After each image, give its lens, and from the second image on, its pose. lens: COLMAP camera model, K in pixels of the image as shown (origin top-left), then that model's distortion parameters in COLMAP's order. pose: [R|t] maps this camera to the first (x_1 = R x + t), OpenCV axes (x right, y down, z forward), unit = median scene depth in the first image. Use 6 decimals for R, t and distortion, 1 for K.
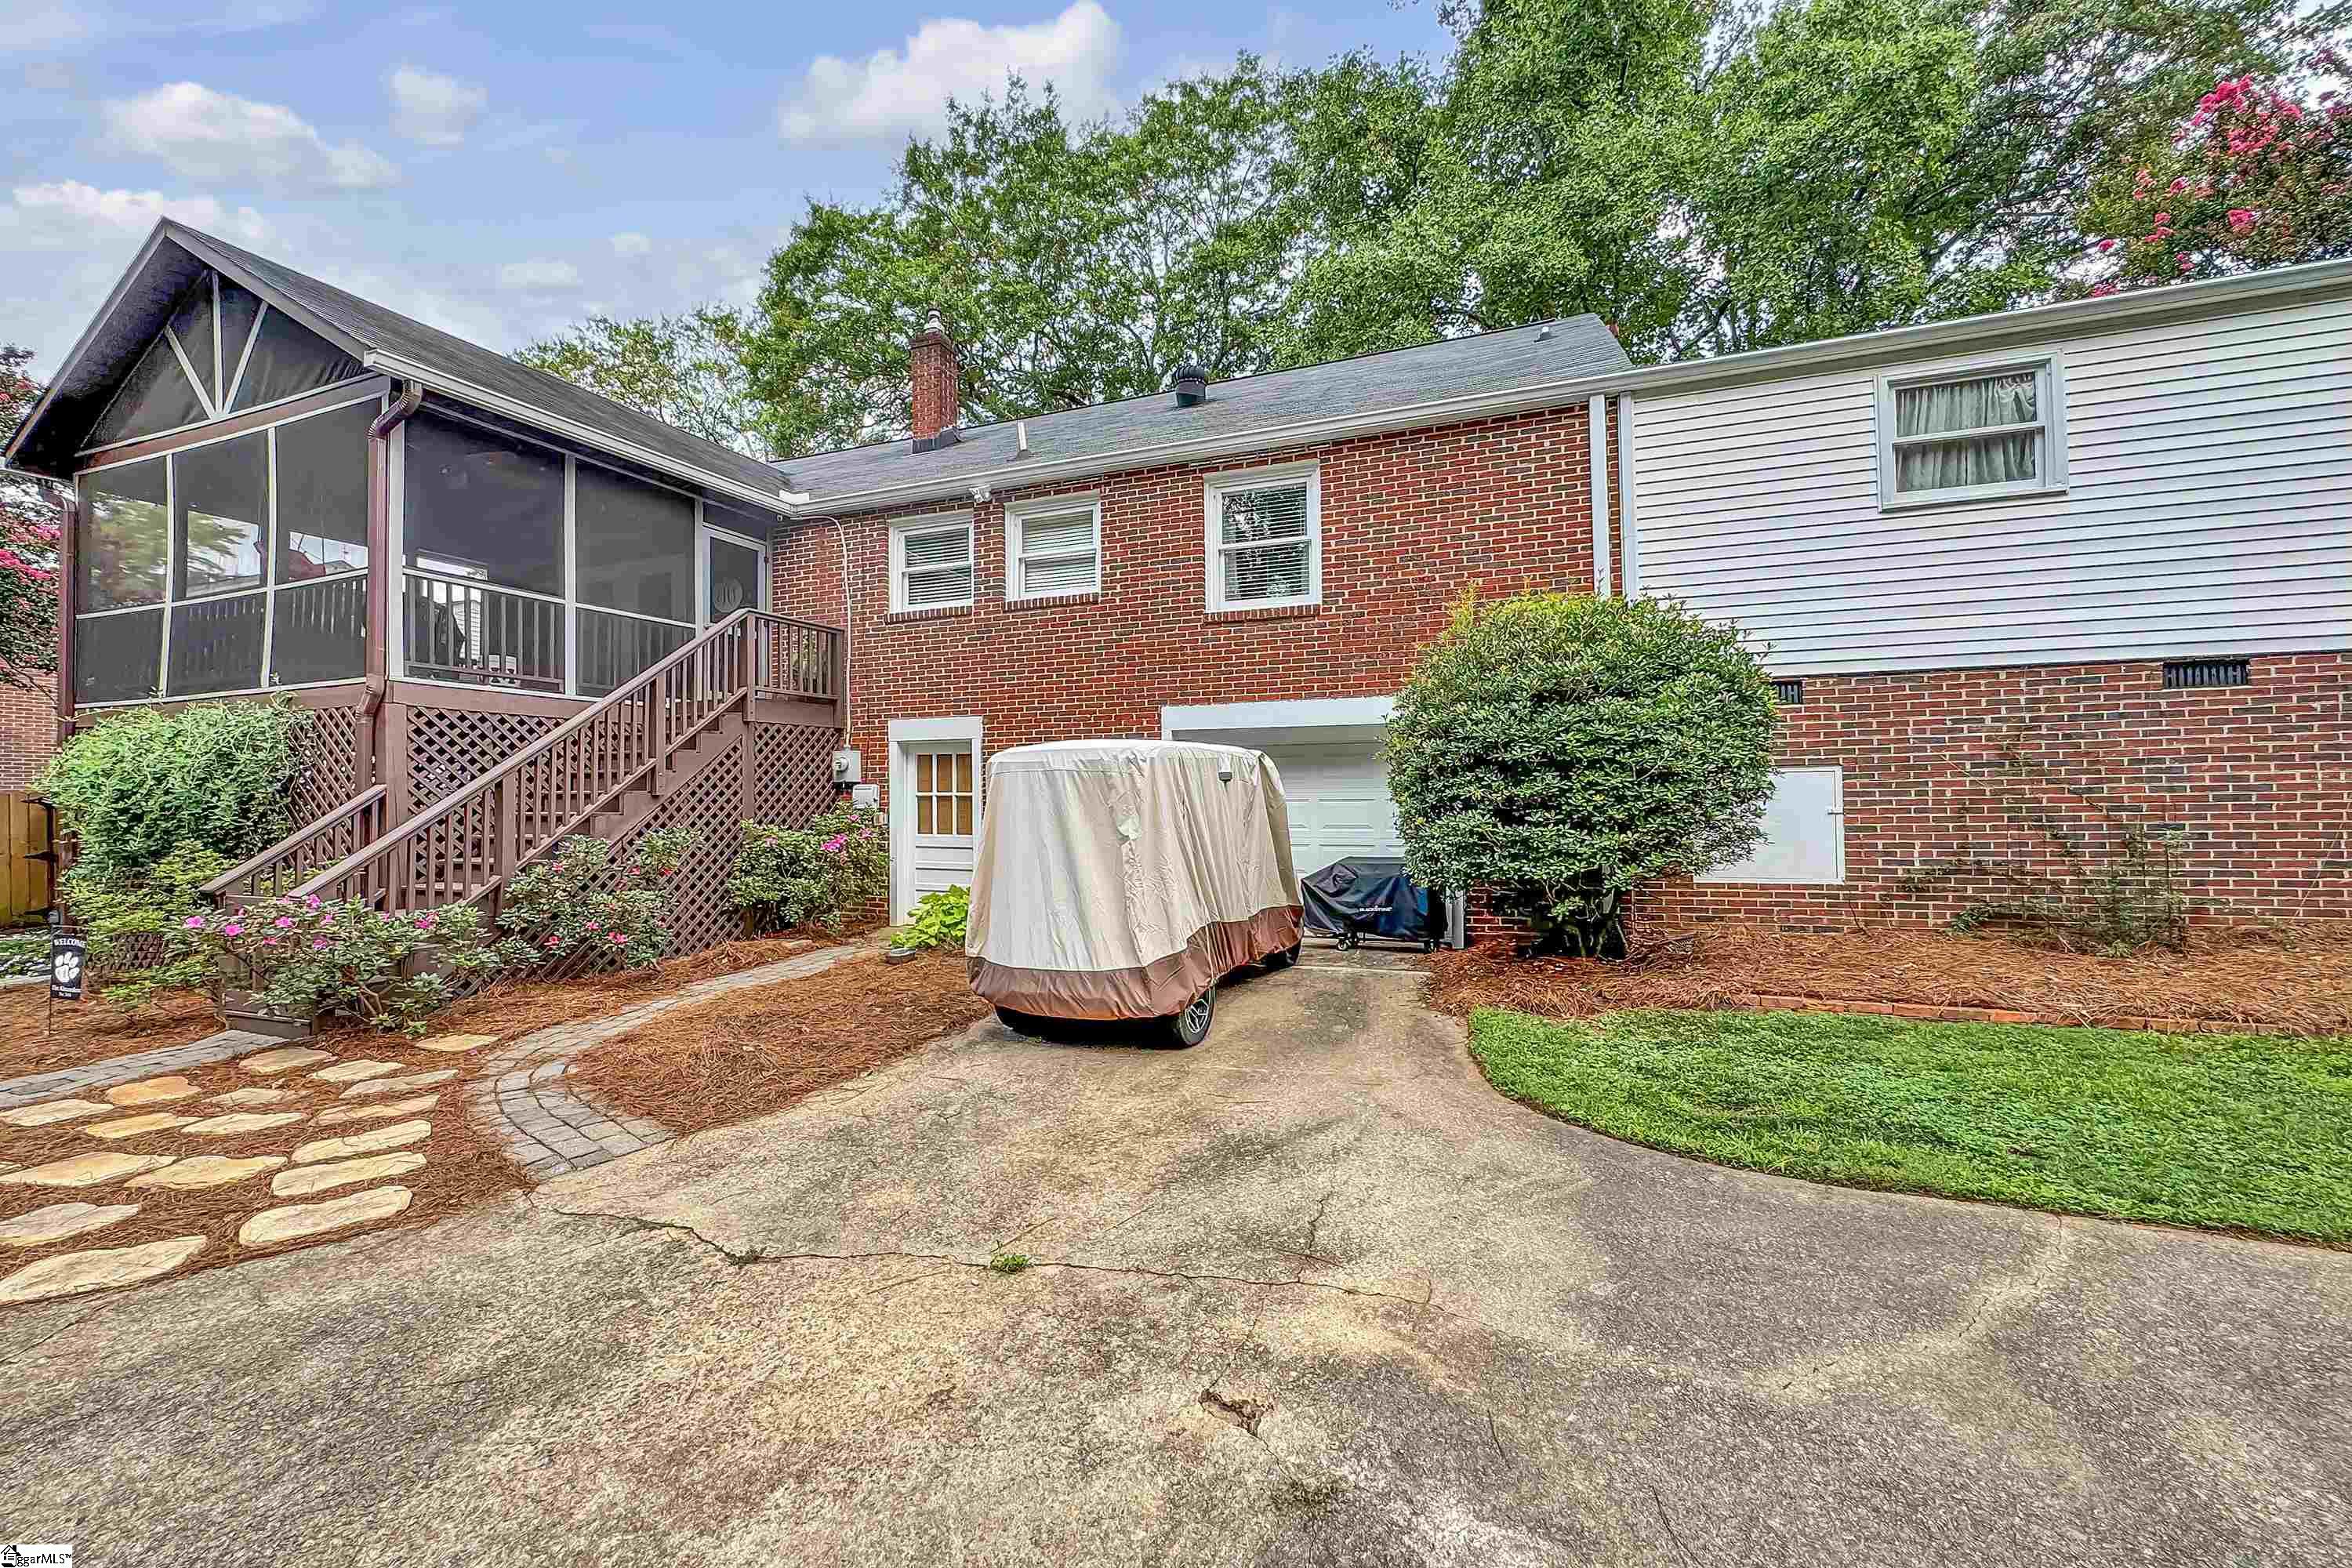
lens RADIAL K [[923.0, 0, 1175.9], [0, 923.0, 806.2], [0, 0, 1]] dist [0.001269, 0.000214]
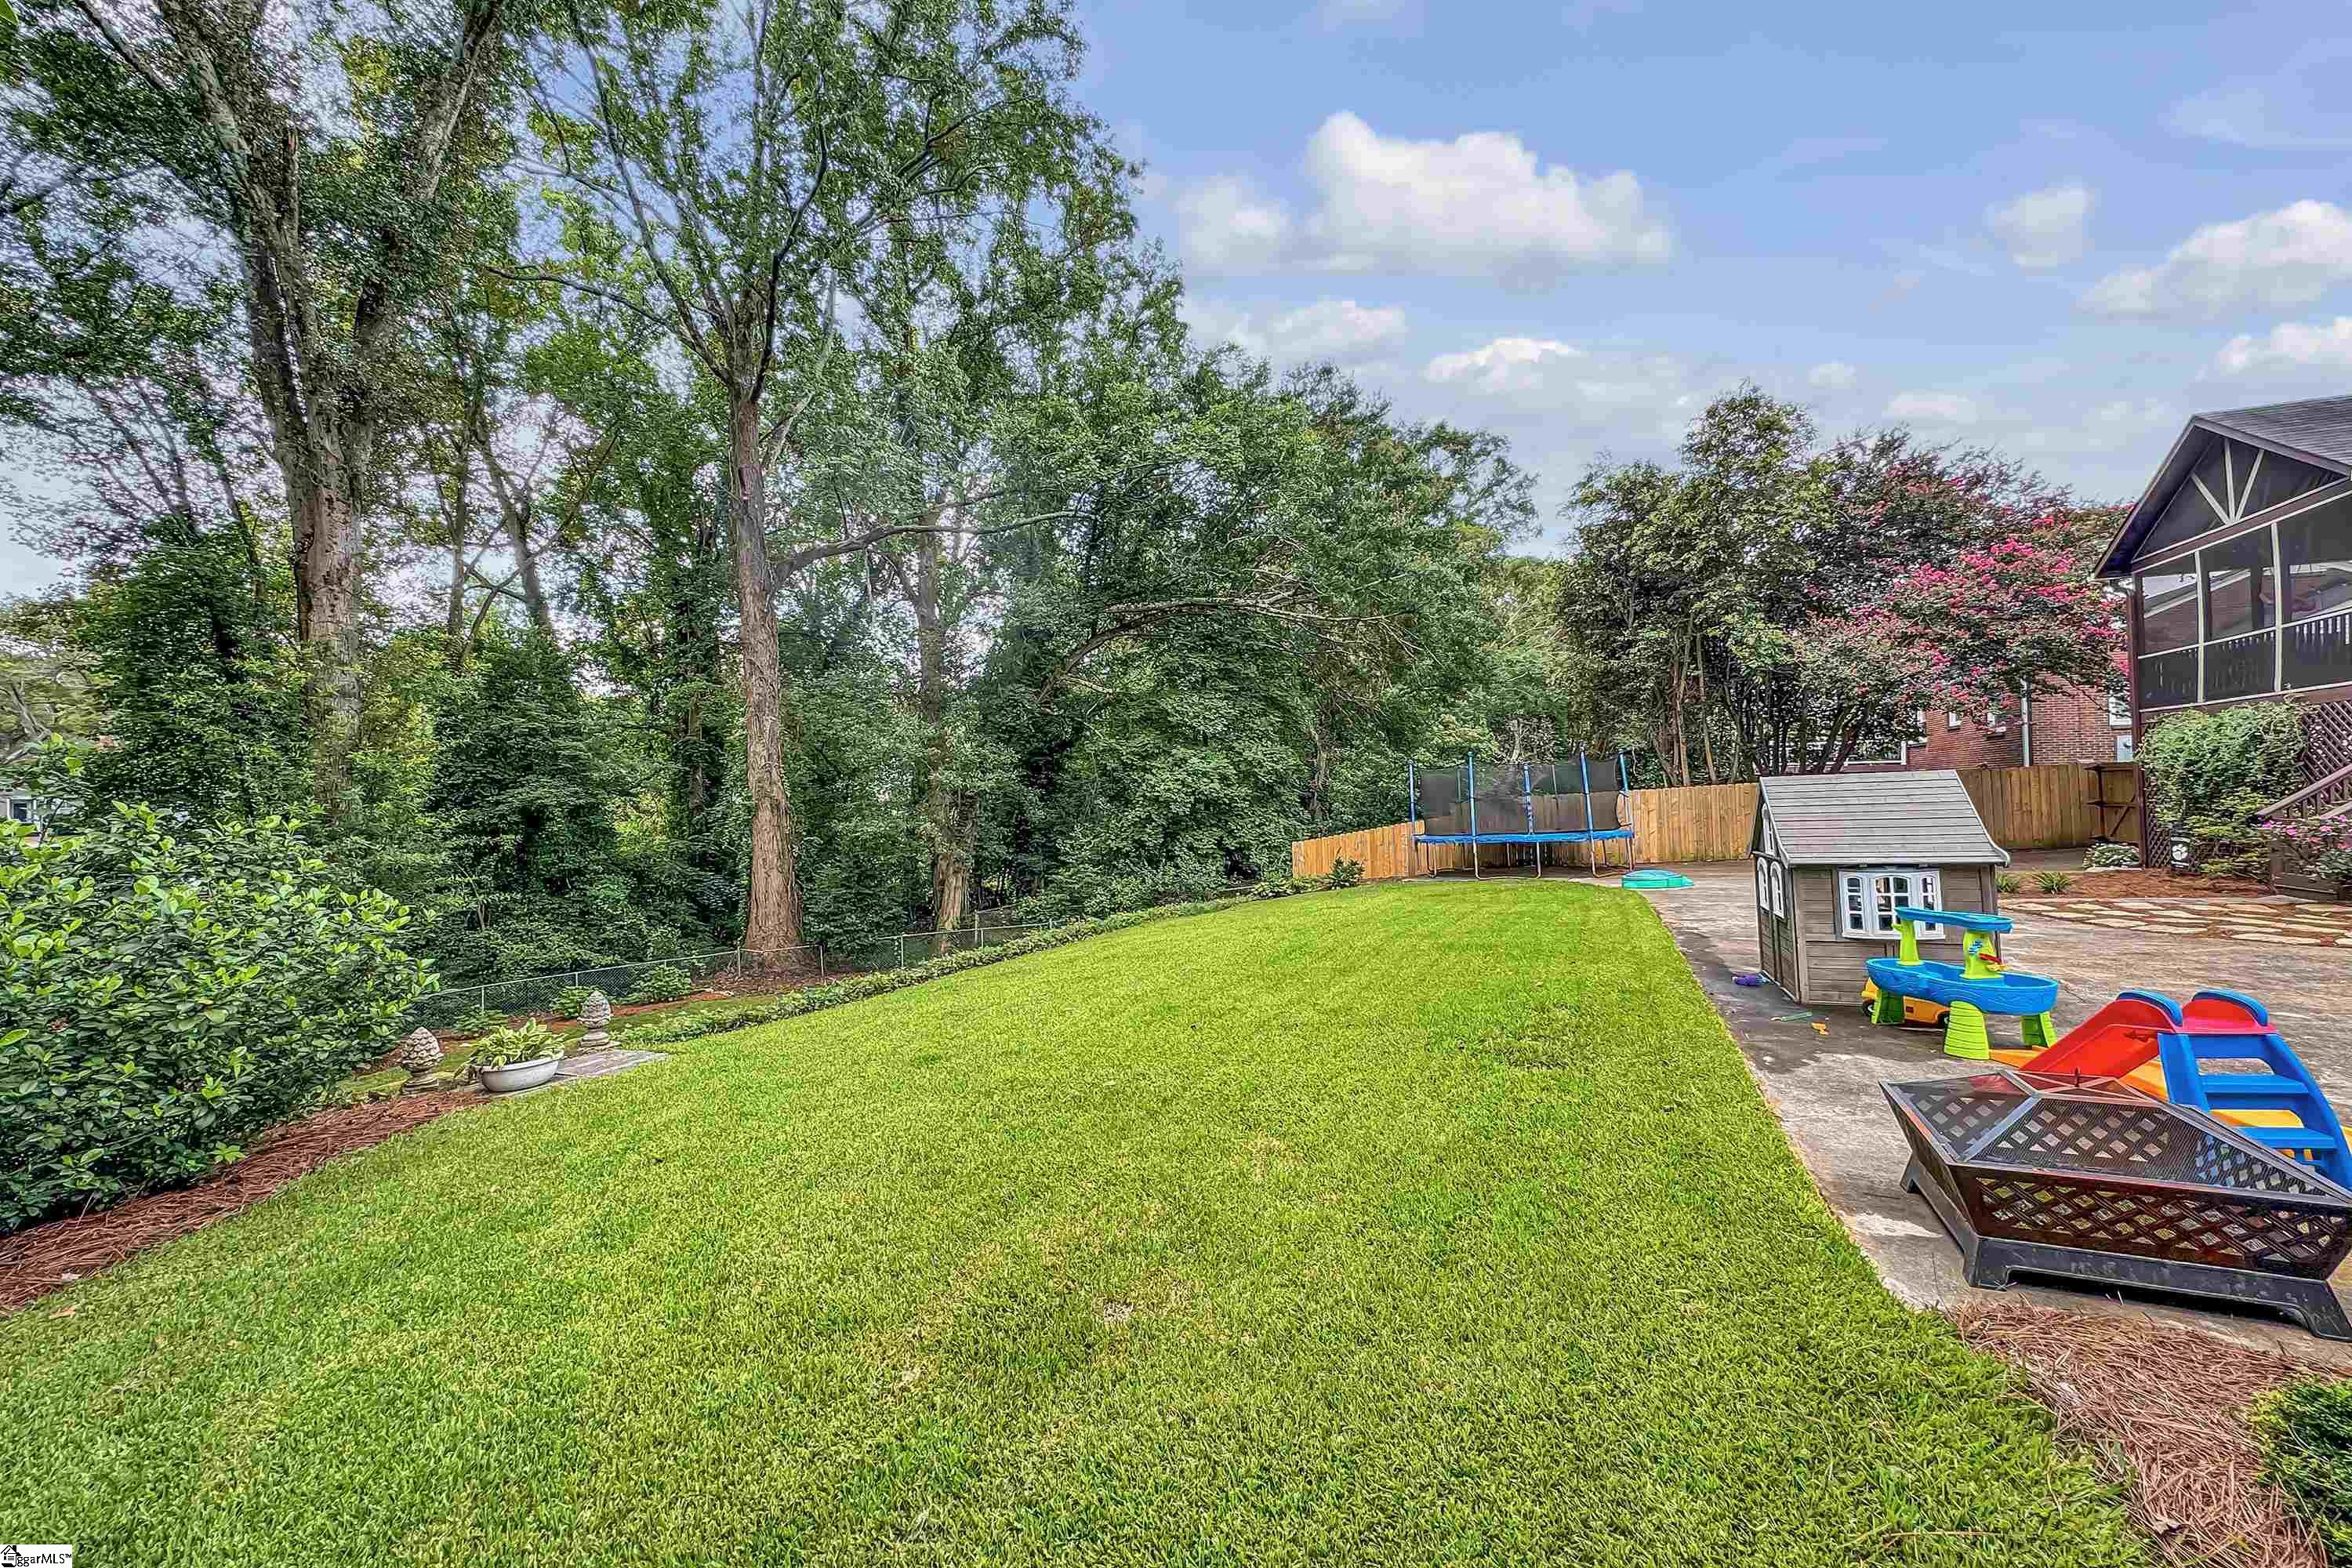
lens RADIAL K [[931.3, 0, 1168.2], [0, 931.3, 748.1], [0, 0, 1]] dist [0.001158, 0.000280]
pose [[-0.032142, -0.035576, -0.998850, 0.615190], [0.005056, 0.999348, -0.035756, 0.012739], [0.999471, -0.006200, -0.031941, -0.785233]]
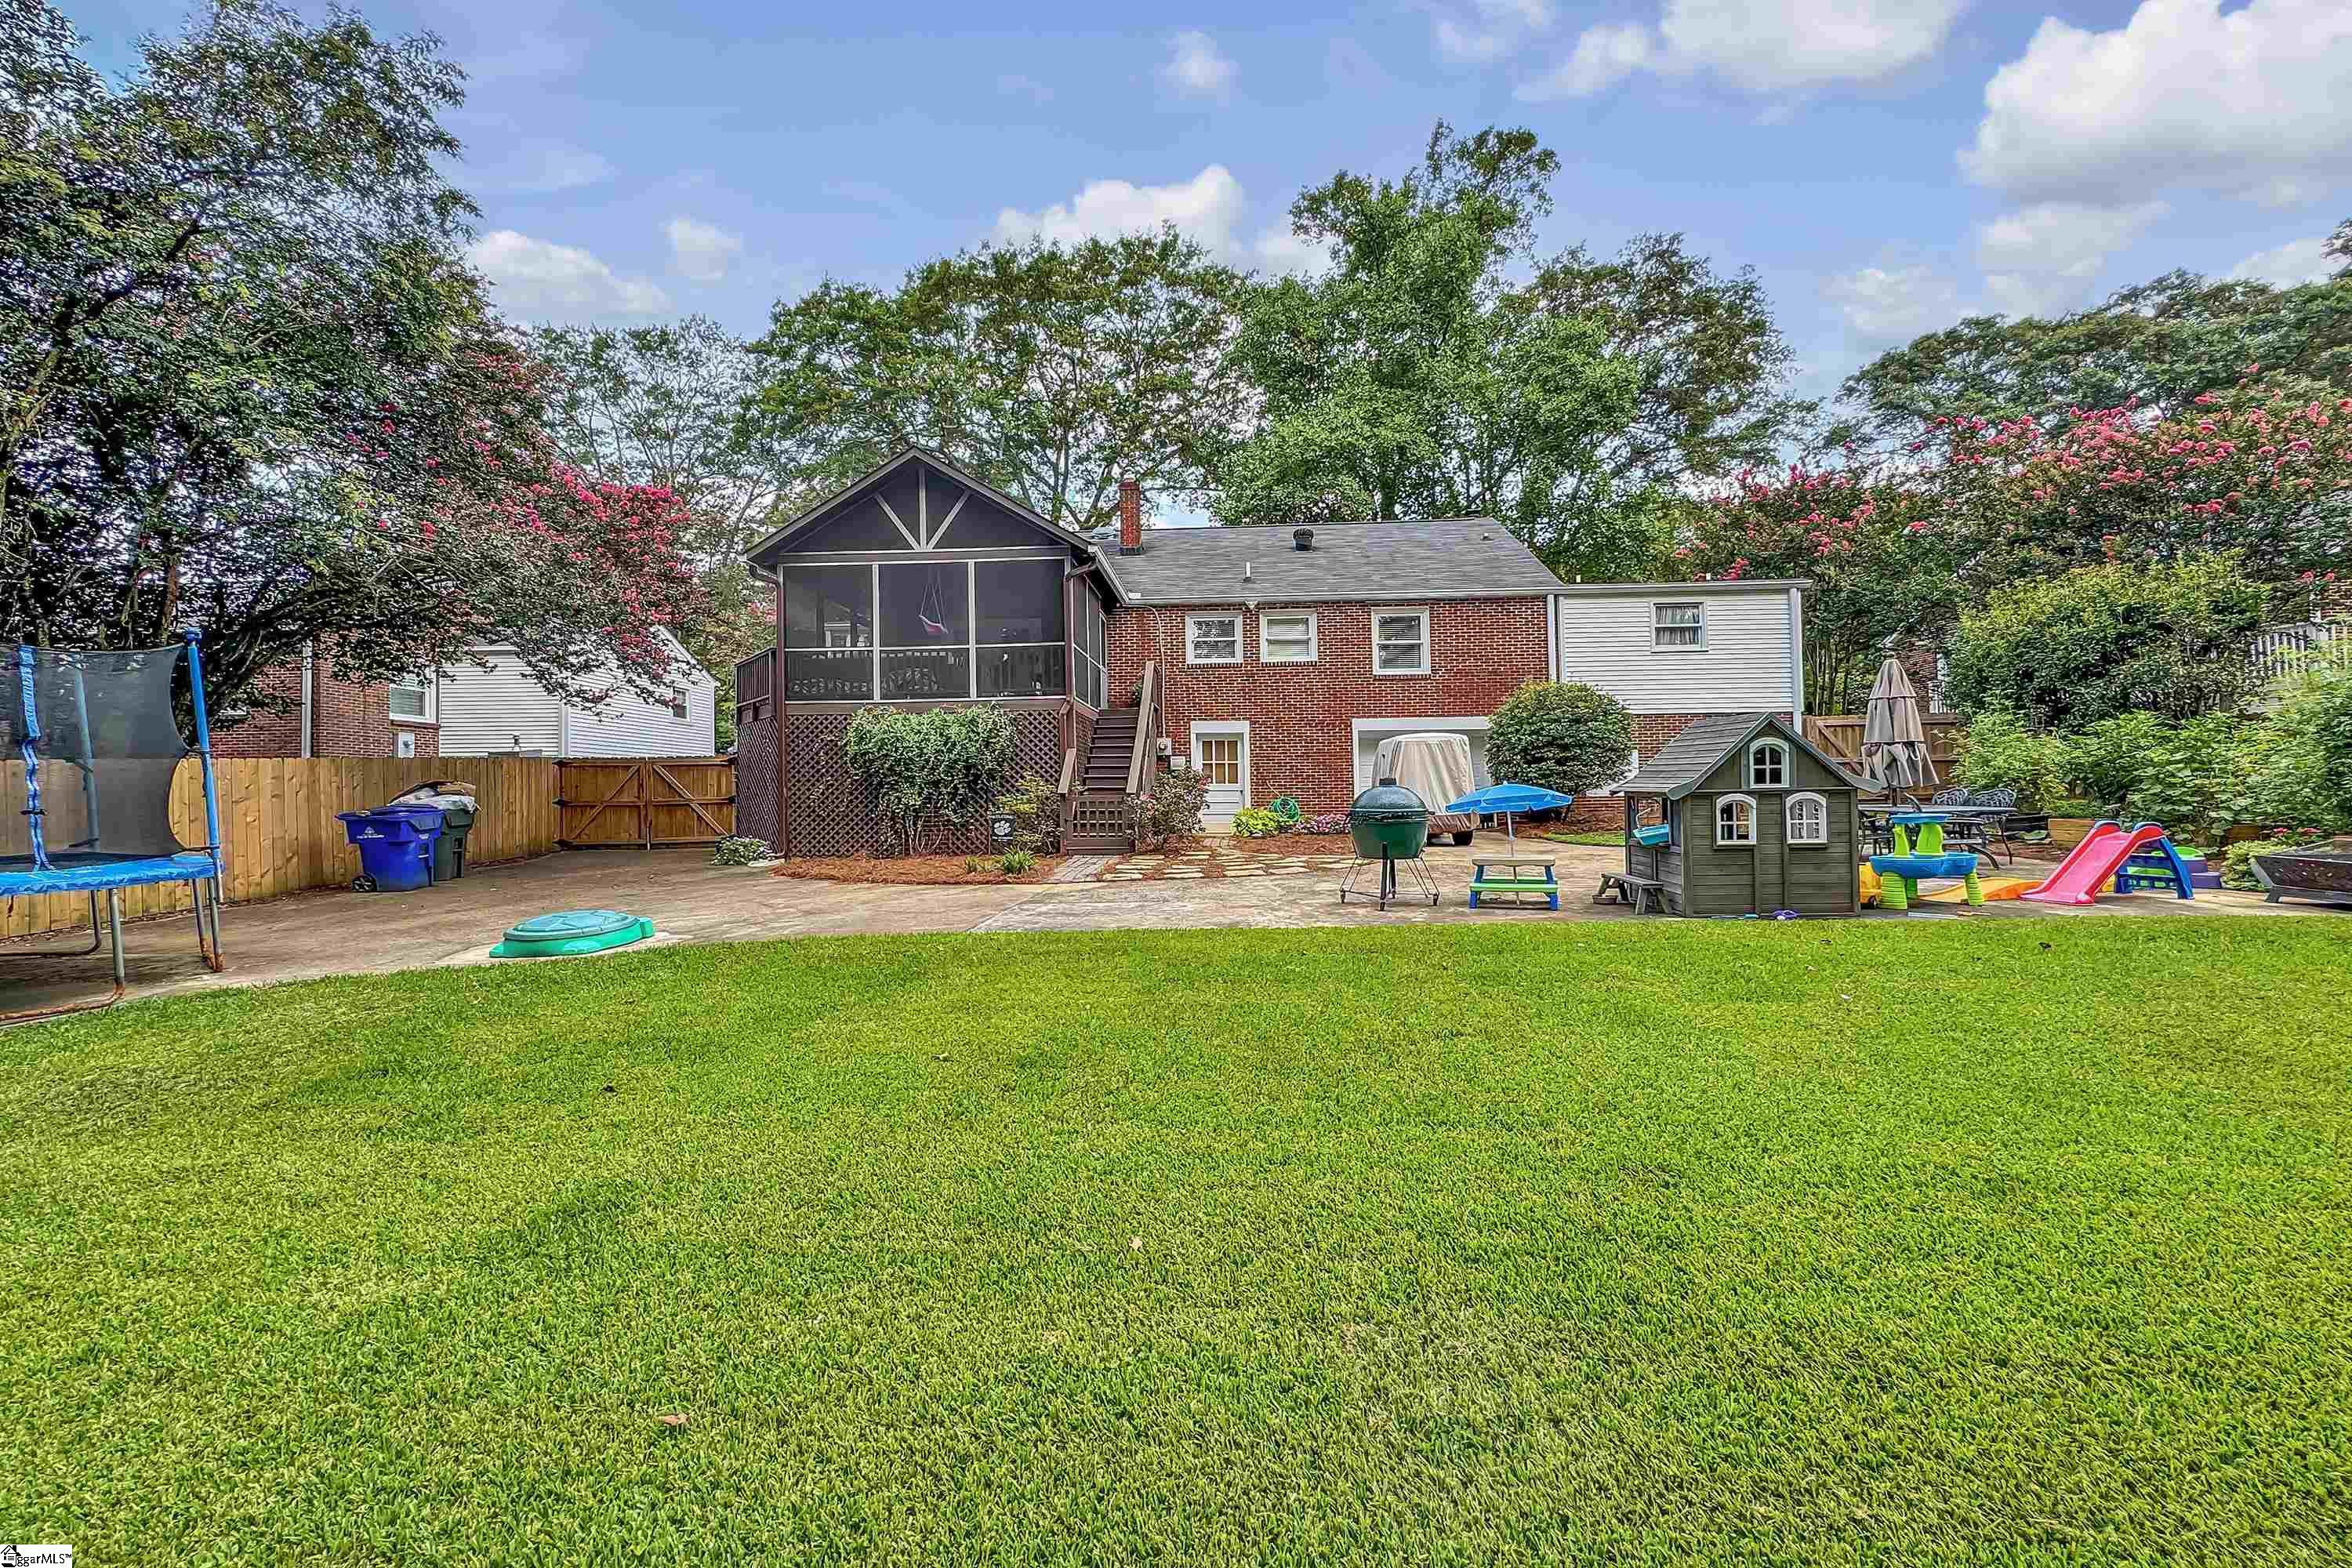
lens RADIAL K [[958.3, 0, 1176.0], [0, 958.3, 784.0], [0, 0, 1]] dist [0.000861, 0.000078]
pose [[0.950420, 0.005483, 0.310920, -1.168169], [0.004833, 0.999463, -0.032400, 0.114079], [-0.310931, 0.032296, 0.949884, -0.983523]]
